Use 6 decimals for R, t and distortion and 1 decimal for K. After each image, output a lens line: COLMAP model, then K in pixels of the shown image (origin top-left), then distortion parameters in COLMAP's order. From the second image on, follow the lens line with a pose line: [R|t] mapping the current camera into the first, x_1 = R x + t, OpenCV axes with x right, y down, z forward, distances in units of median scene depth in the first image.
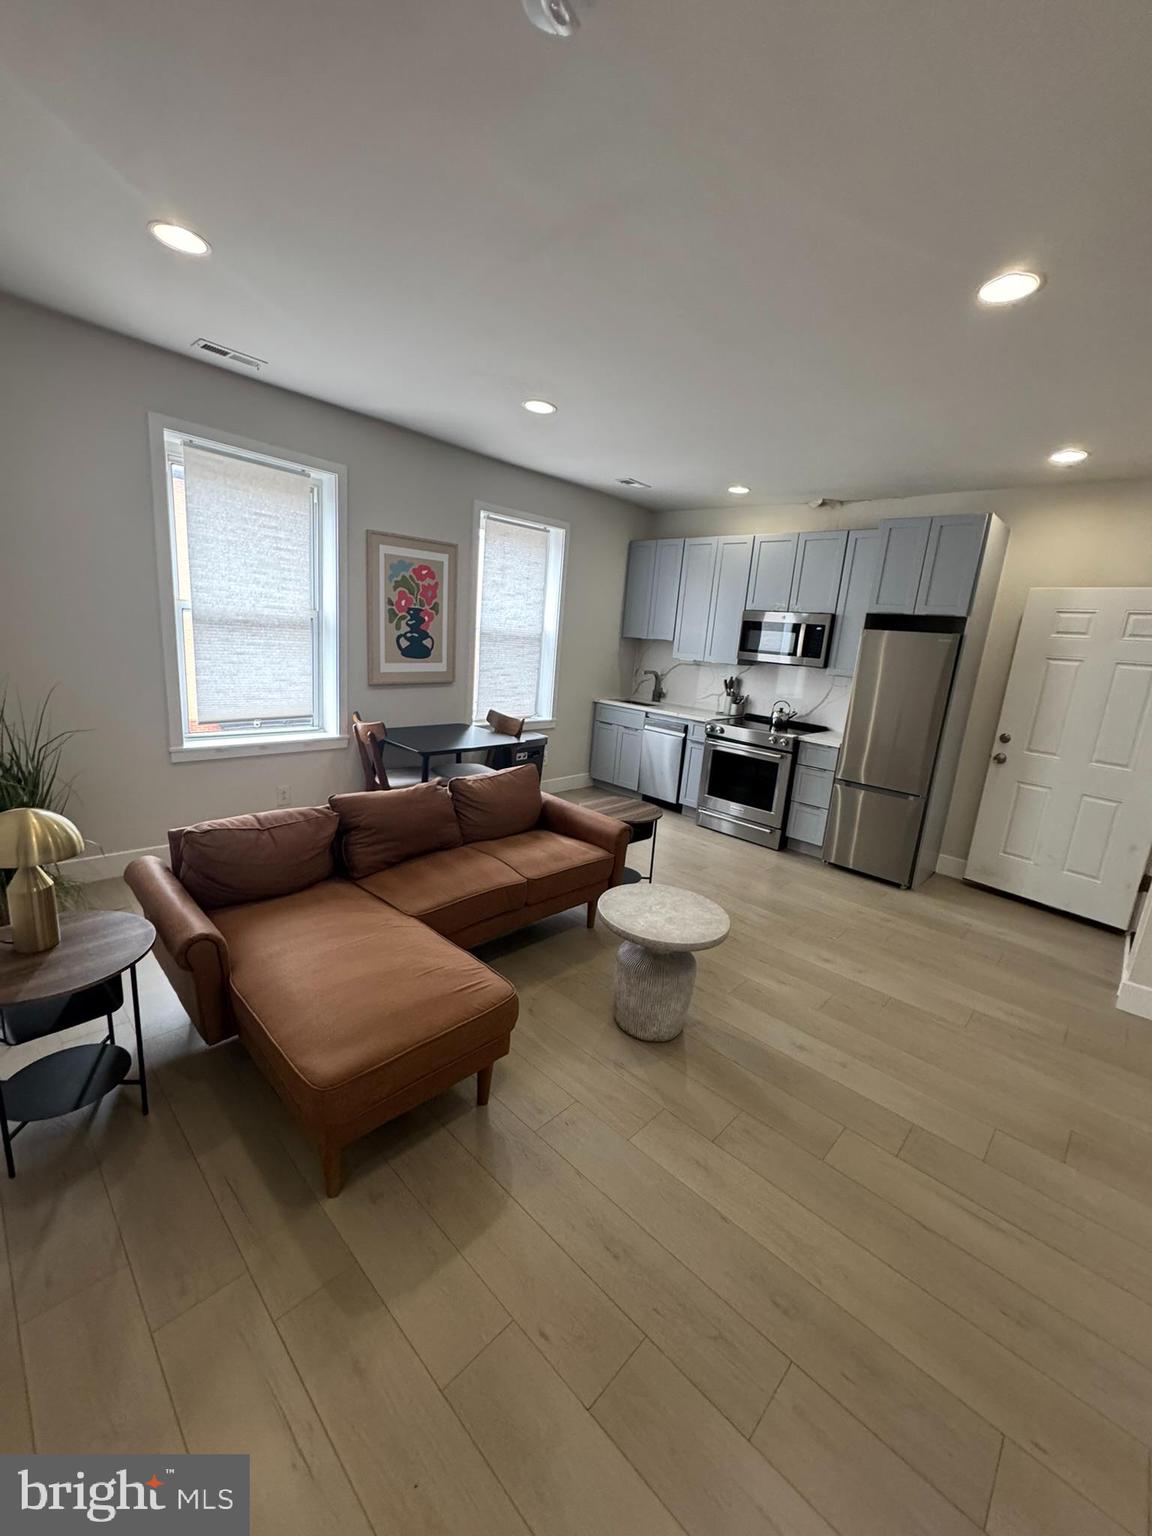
lens RADIAL K [[608.2, 0, 579.3], [0, 608.2, 765.1], [0, 0, 1]] dist [-0.001956, -0.000769]
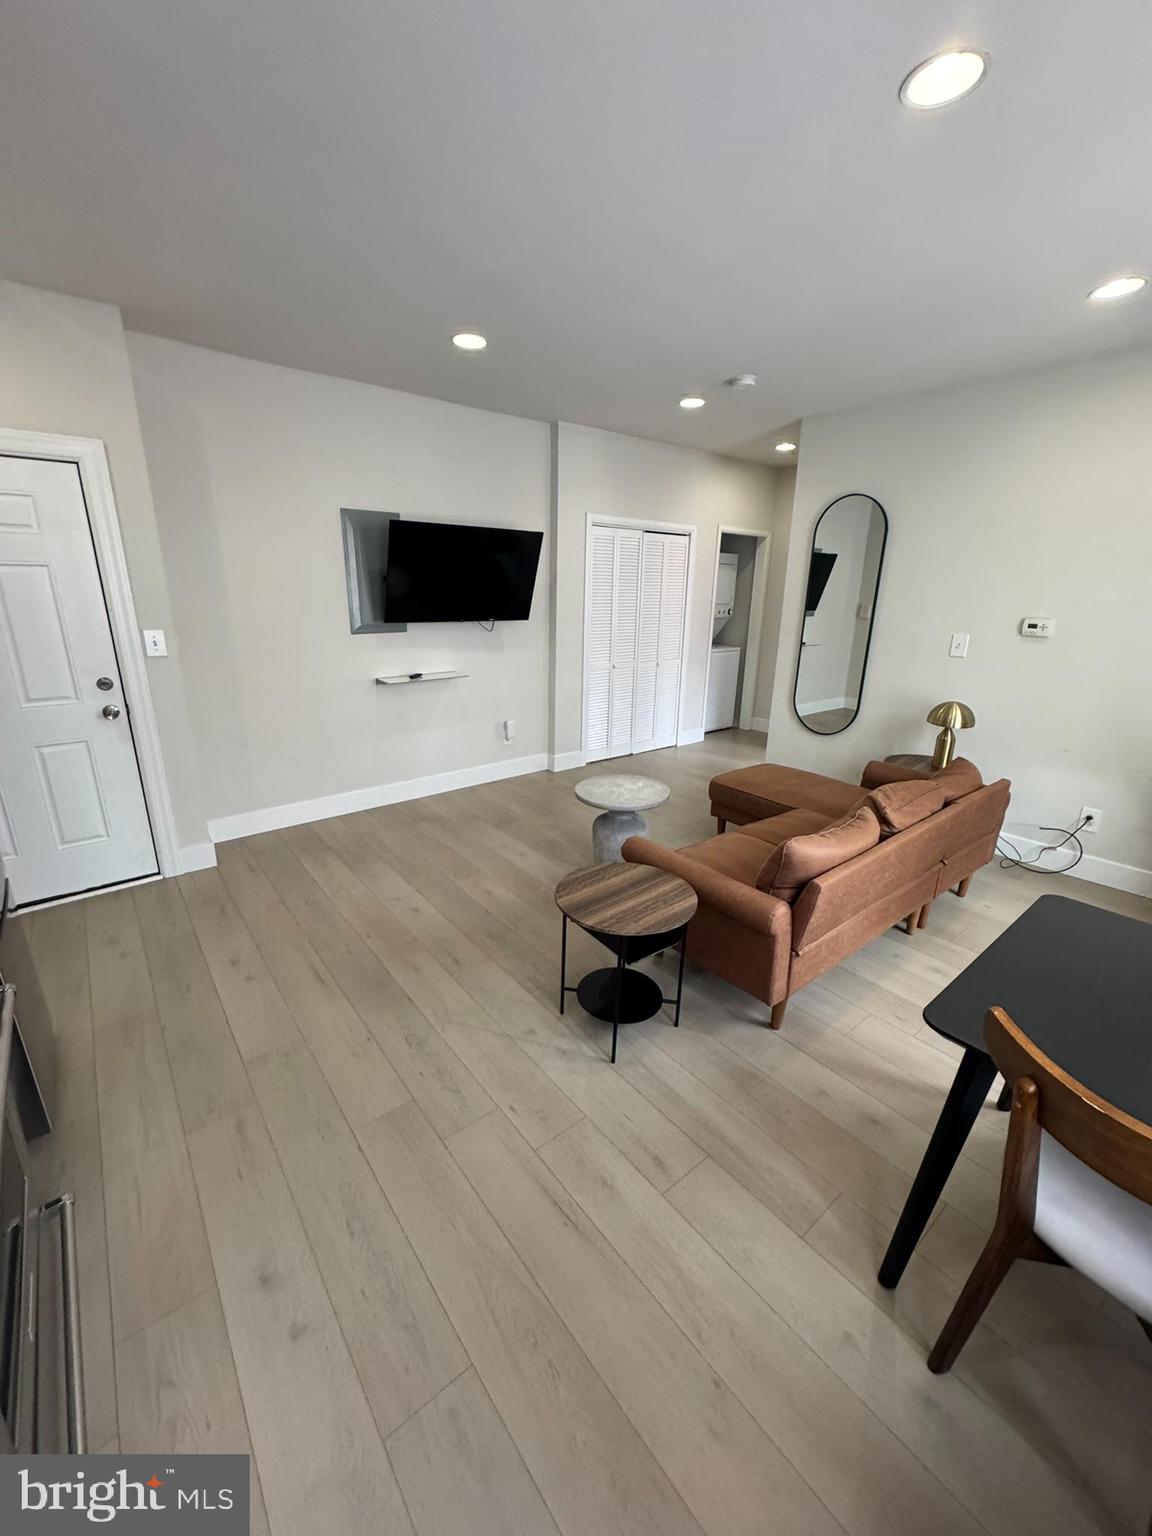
lens RADIAL K [[608.2, 0, 571.6], [0, 608.2, 764.5], [0, 0, 1]] dist [-0.001956, -0.000769]
pose [[-0.984958, -0.130658, 0.113075, 0.070427], [-0.057623, 0.865303, 0.497926, -0.340278], [-0.162903, 0.483920, -0.859816, 1.505970]]
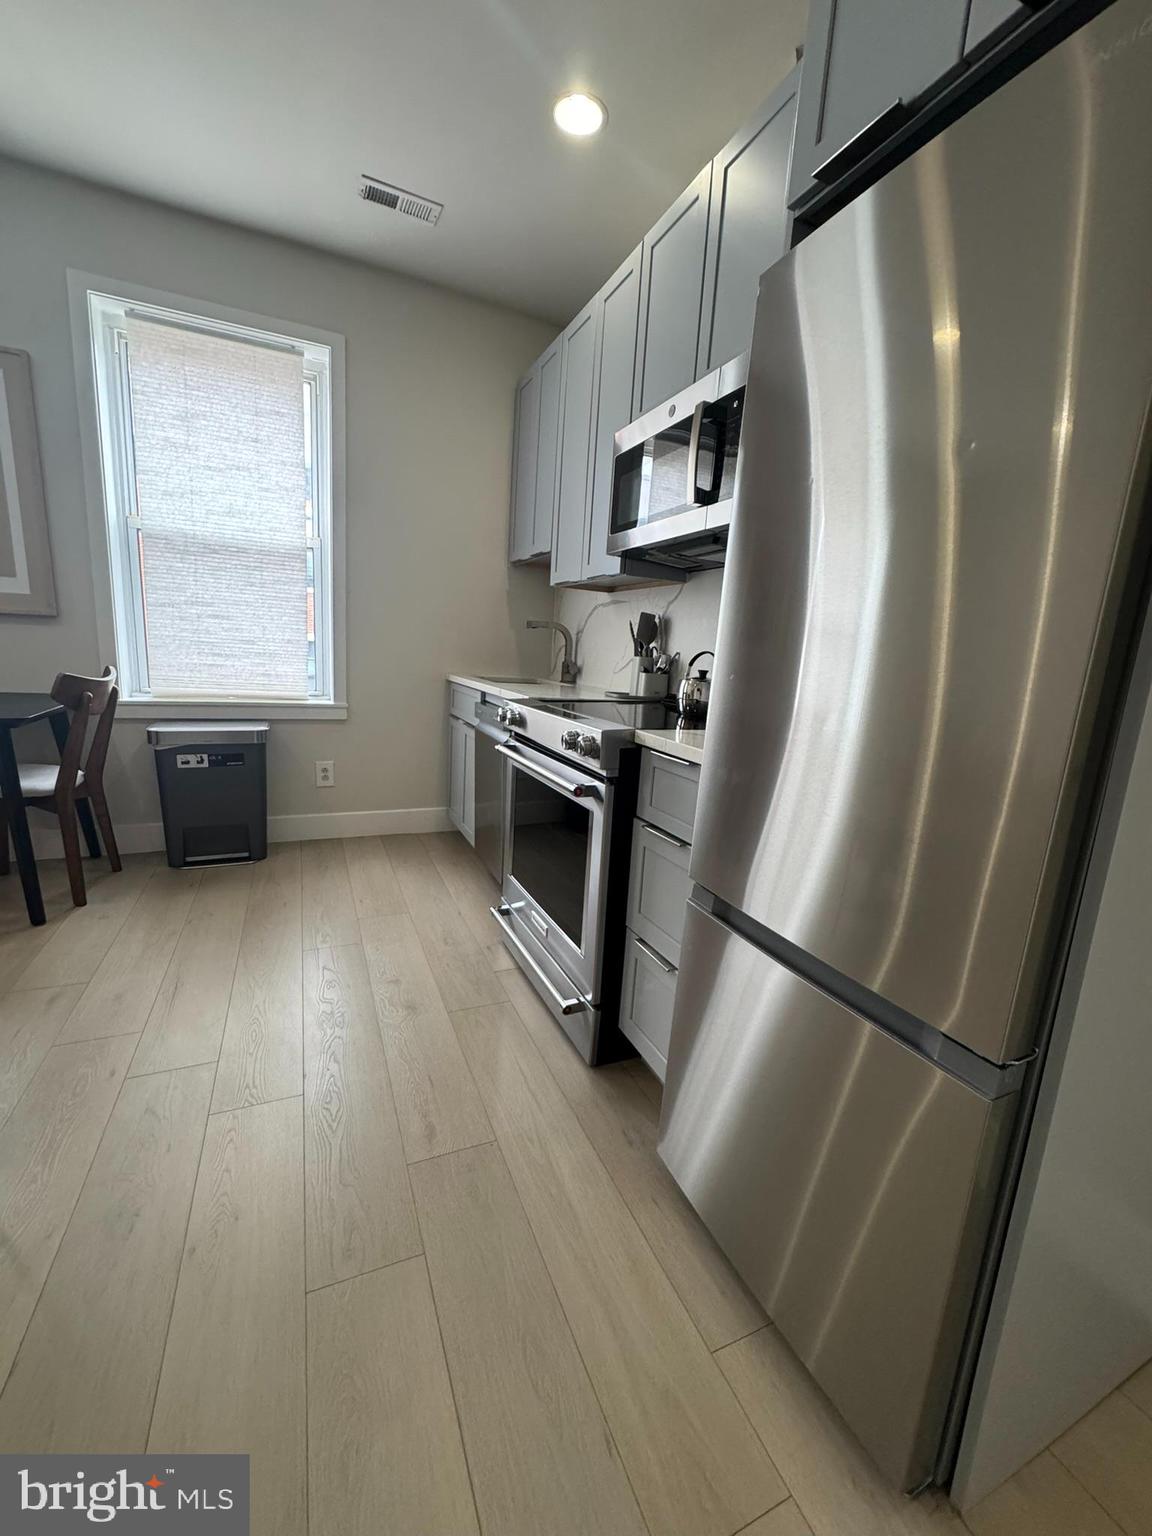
lens RADIAL K [[608.2, 0, 570.9], [0, 608.2, 767.1], [0, 0, 1]] dist [-0.001956, -0.000769]
pose [[0.923447, 0.054067, -0.379898, 0.585286], [-0.075293, 0.996309, -0.041226, -0.017515], [0.376267, 0.066673, 0.924109, 0.902116]]
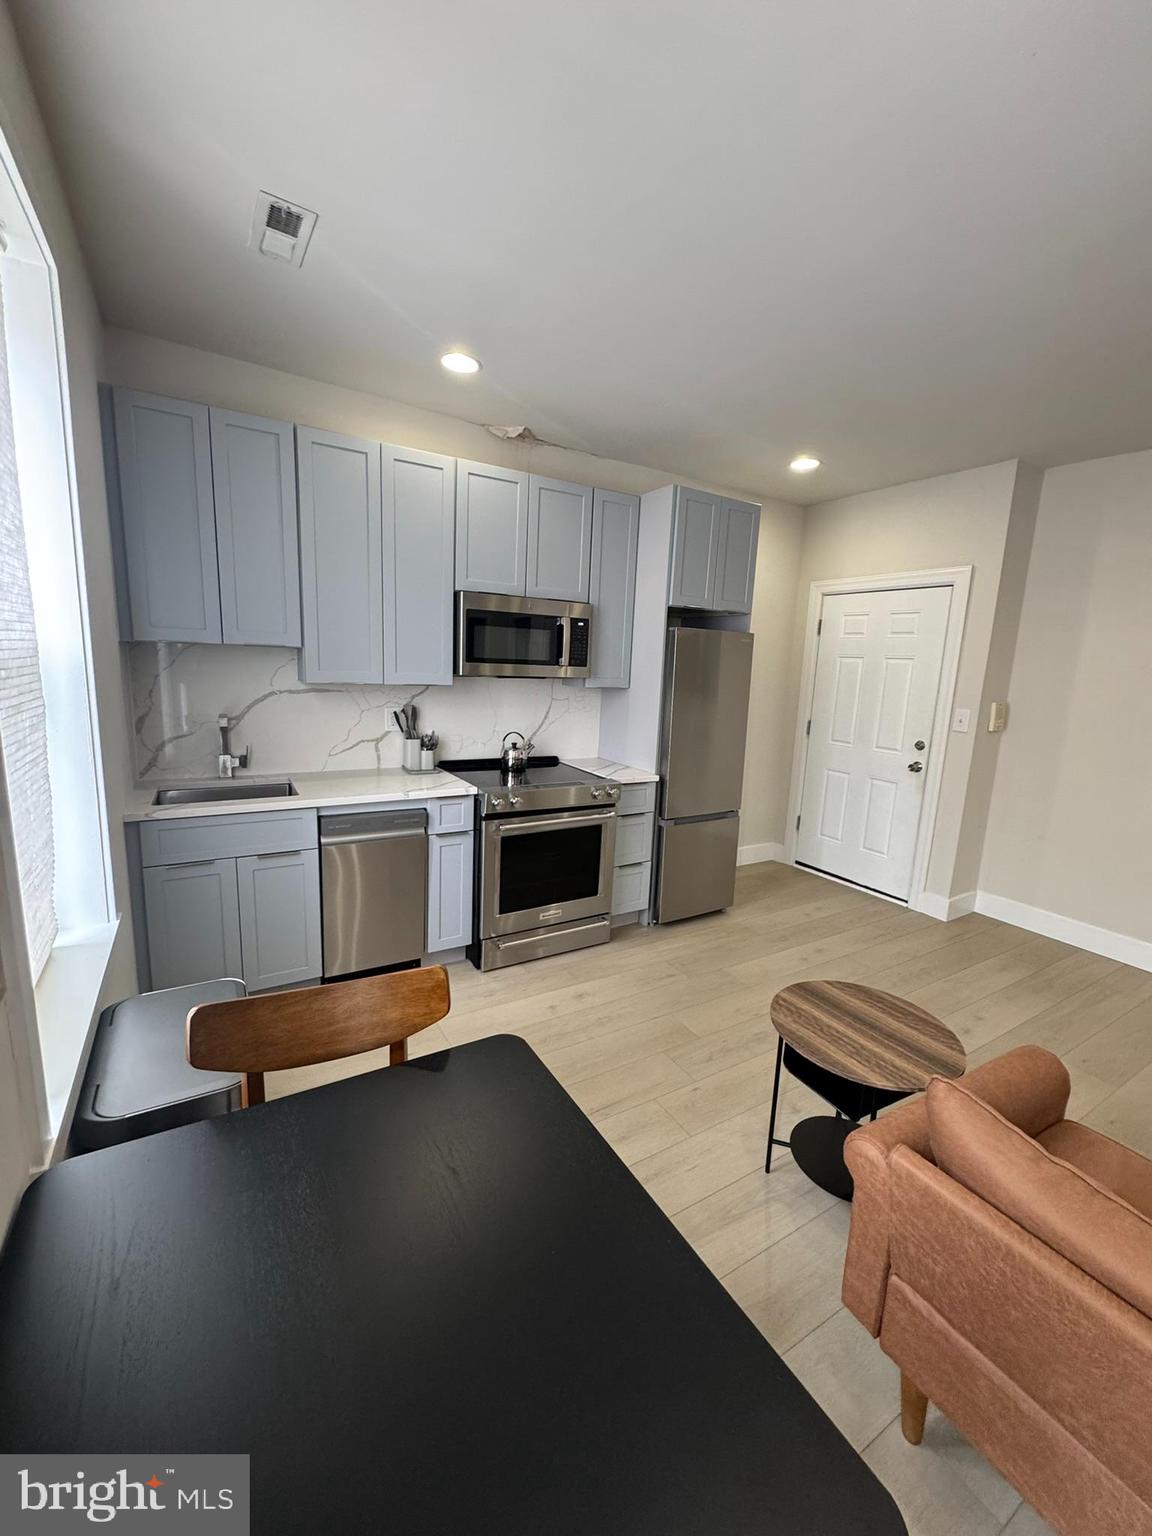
lens RADIAL K [[608.2, 0, 583.2], [0, 608.2, 767.4], [0, 0, 1]] dist [-0.001956, -0.000769]
pose [[0.271334, -0.232370, 0.934014, -0.398506], [0.186439, 0.964728, 0.185851, -0.259836], [-0.944256, 0.123709, 0.305086, 1.071629]]
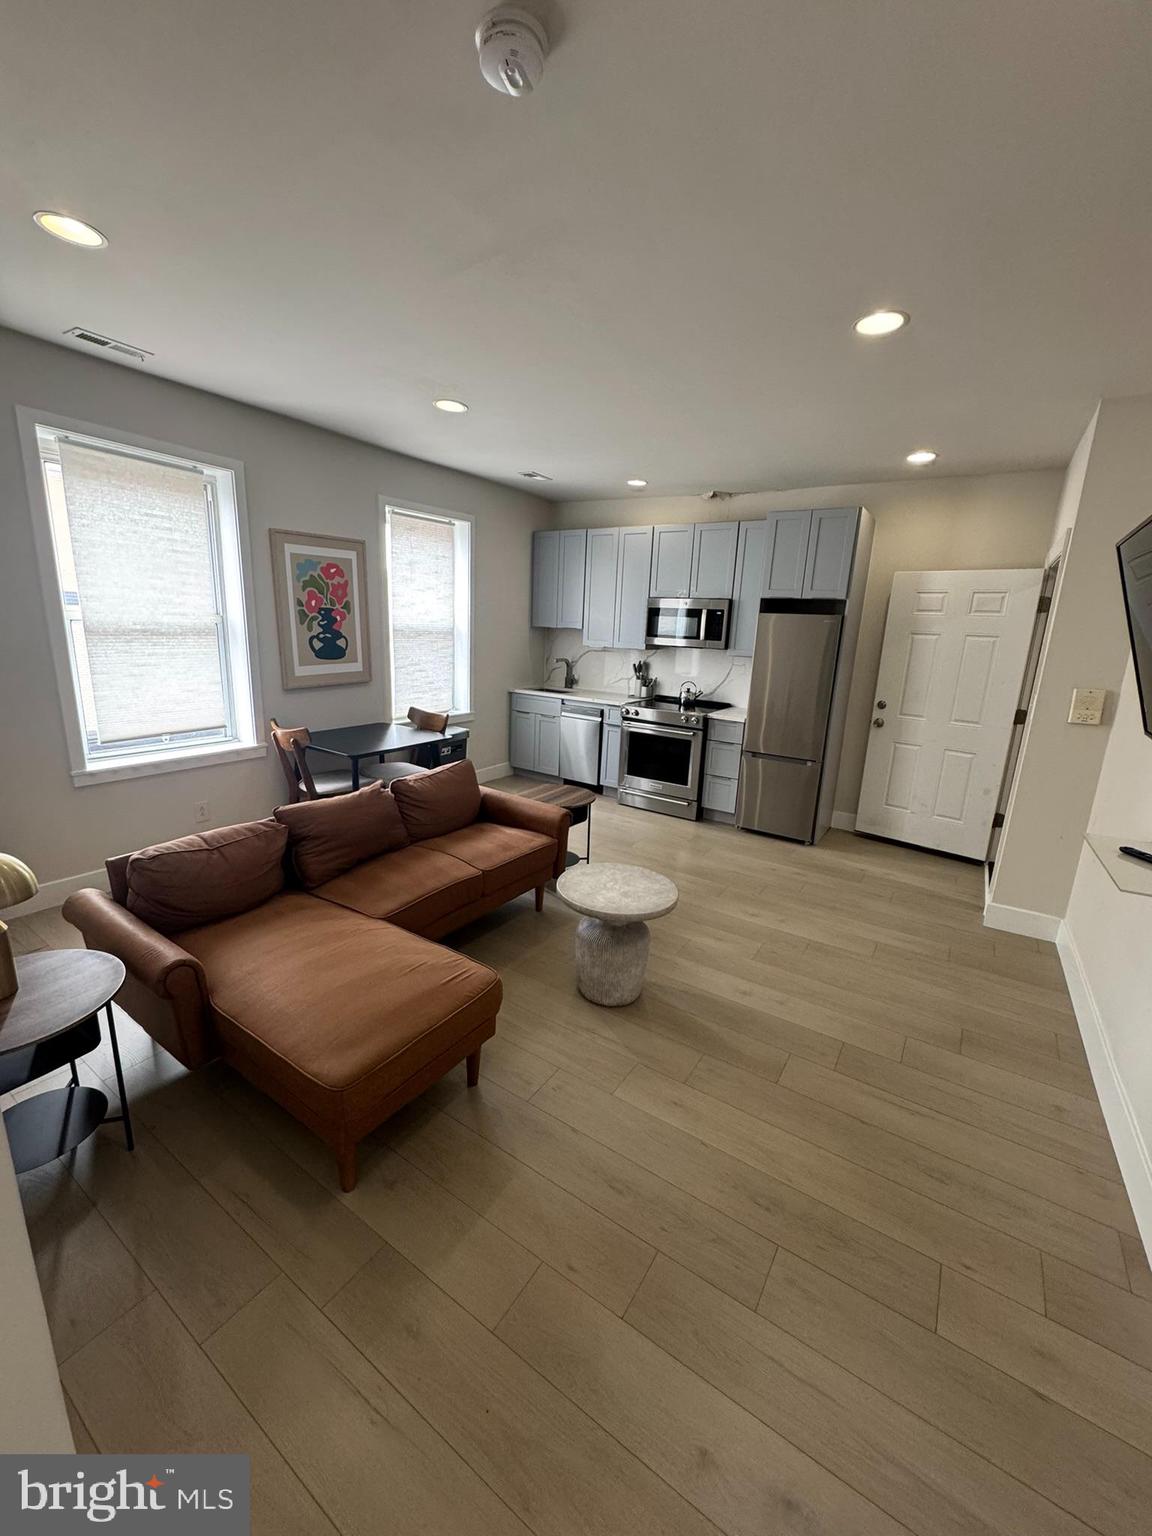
lens RADIAL K [[608.2, 0, 578.9], [0, 608.2, 765.2], [0, 0, 1]] dist [-0.001956, -0.000769]
pose [[0.983554, -0.077423, 0.163178, -0.061798], [0.073027, 0.996791, 0.032775, -0.012061], [-0.165192, -0.020320, 0.986052, -0.038653]]
